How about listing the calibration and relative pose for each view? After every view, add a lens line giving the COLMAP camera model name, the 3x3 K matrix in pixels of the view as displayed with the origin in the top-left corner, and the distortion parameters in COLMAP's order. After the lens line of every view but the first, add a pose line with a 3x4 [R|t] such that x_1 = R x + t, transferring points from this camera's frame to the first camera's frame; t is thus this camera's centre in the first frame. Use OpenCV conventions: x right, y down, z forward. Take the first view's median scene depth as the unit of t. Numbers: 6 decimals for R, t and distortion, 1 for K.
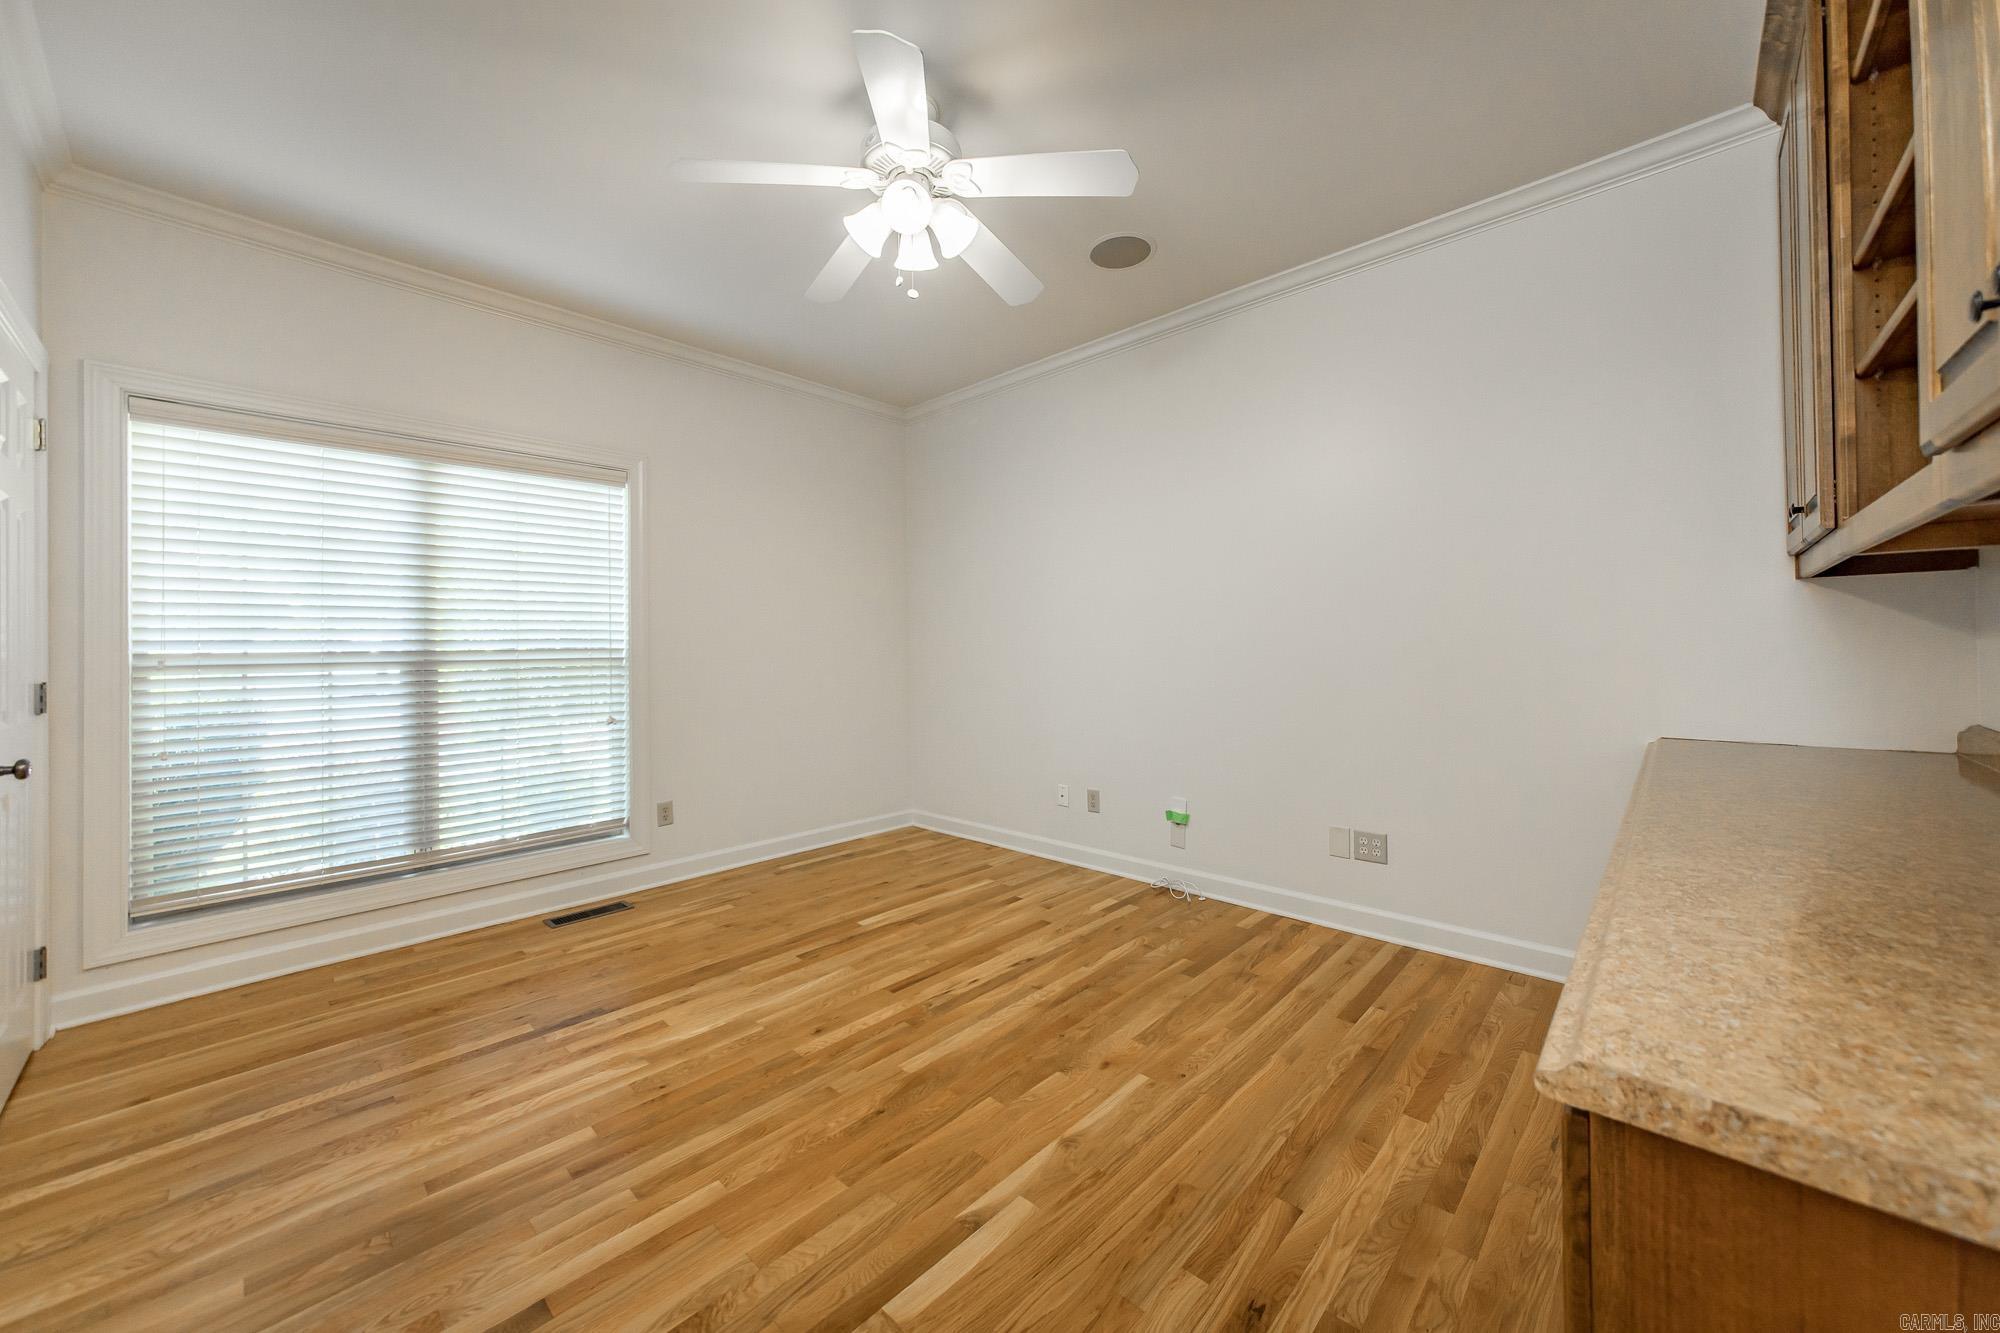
lens RADIAL K [[747.7, 0, 1000.5], [0, 747.7, 640.7], [0, 0, 1]] dist [0.000369, -0.000008]
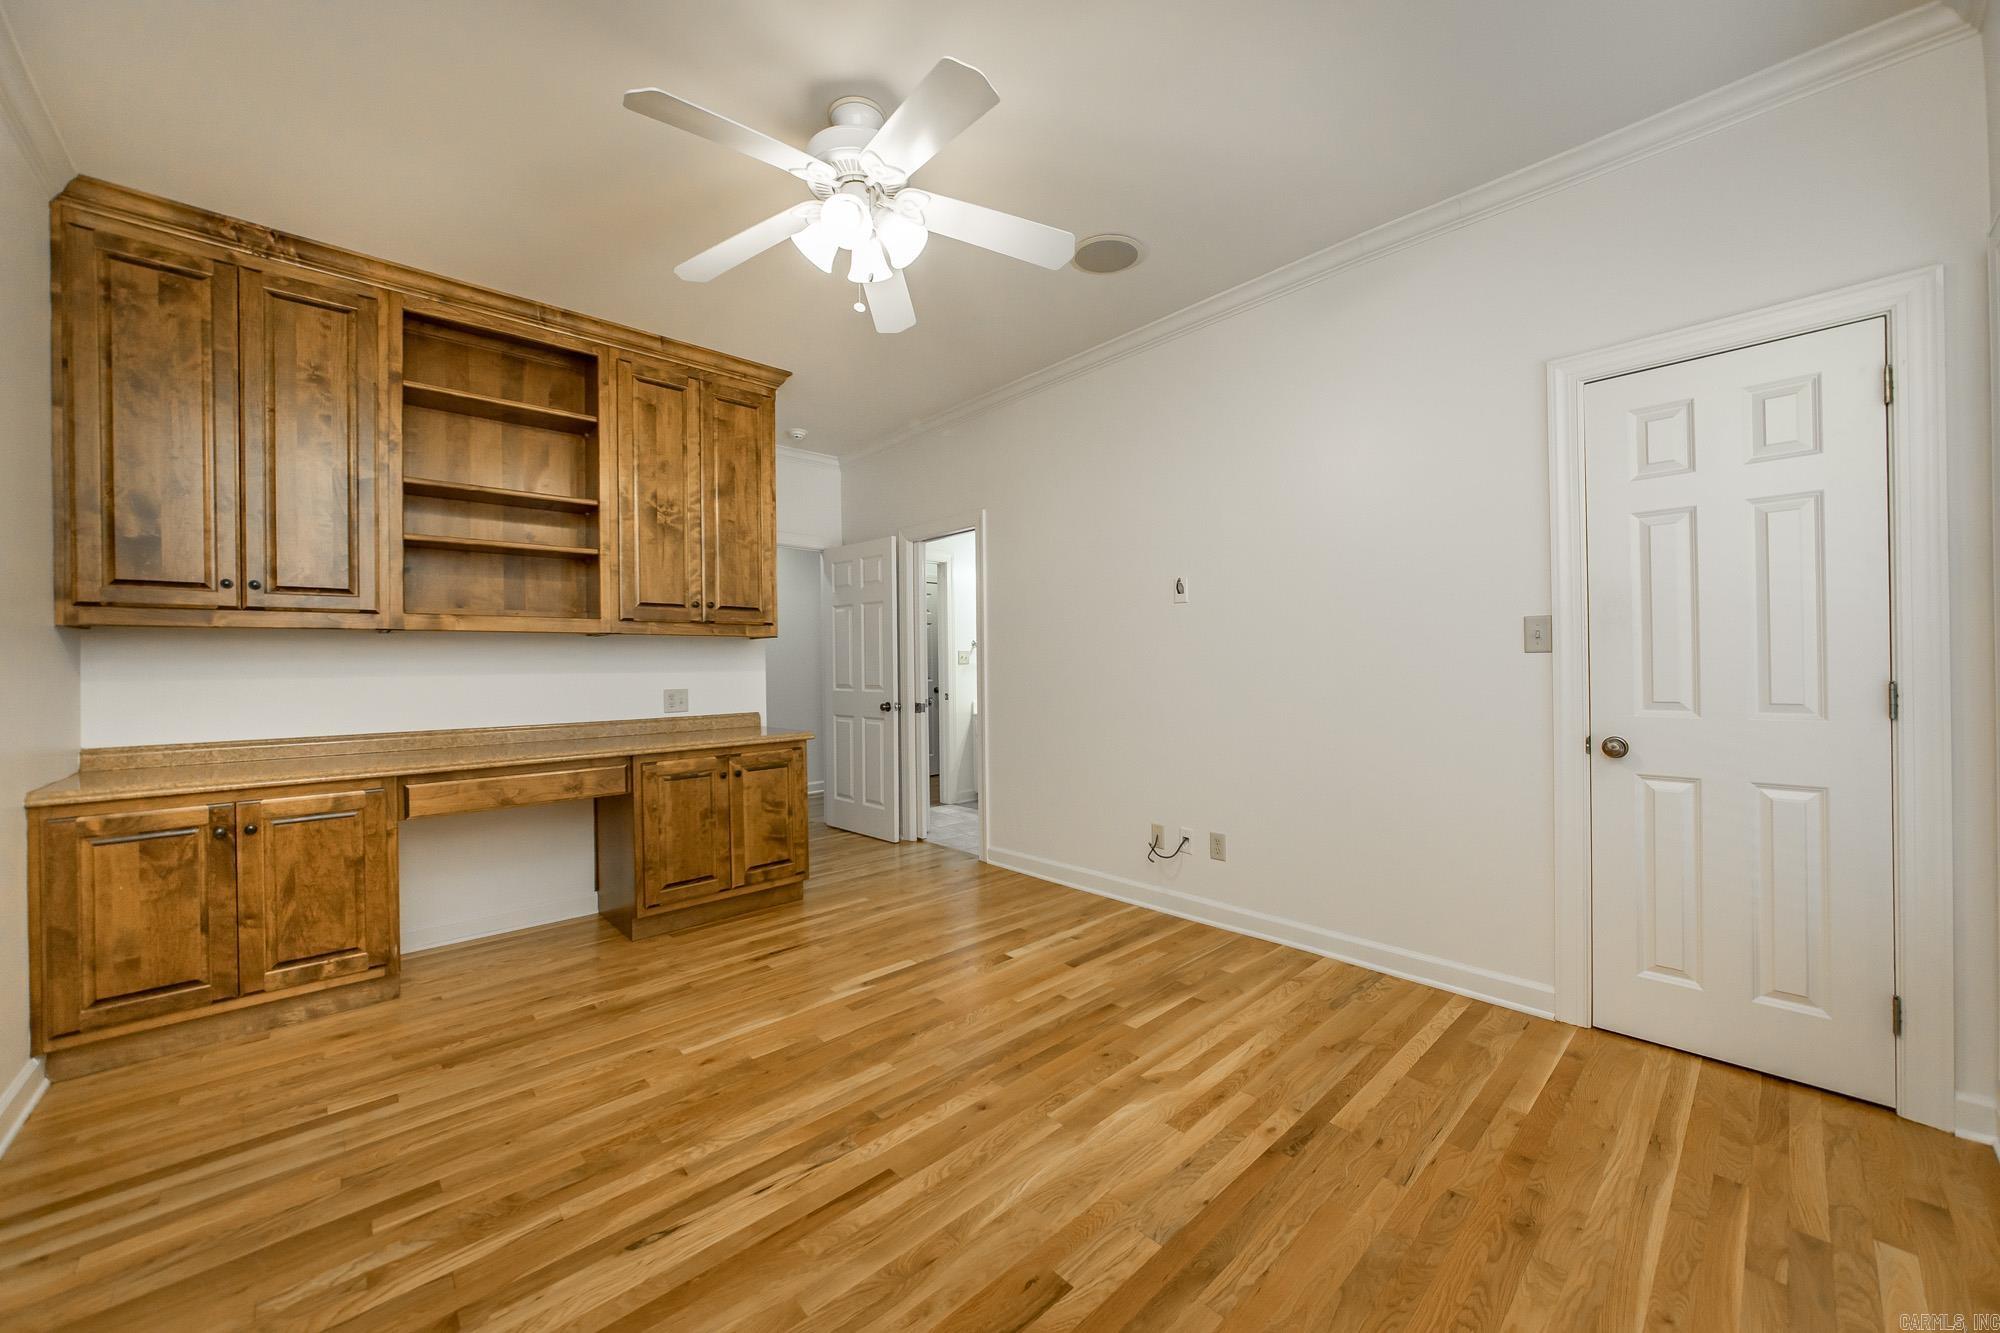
lens RADIAL K [[722.8, 0, 994.4], [0, 722.8, 669.7], [0, 0, 1]] dist [-0.001756, -0.000066]
pose [[-0.997166, 0.025409, 0.070811, -0.325366], [0.025223, 0.999676, -0.003531, 0.017054], [-0.070878, -0.001735, -0.997484, 1.807207]]
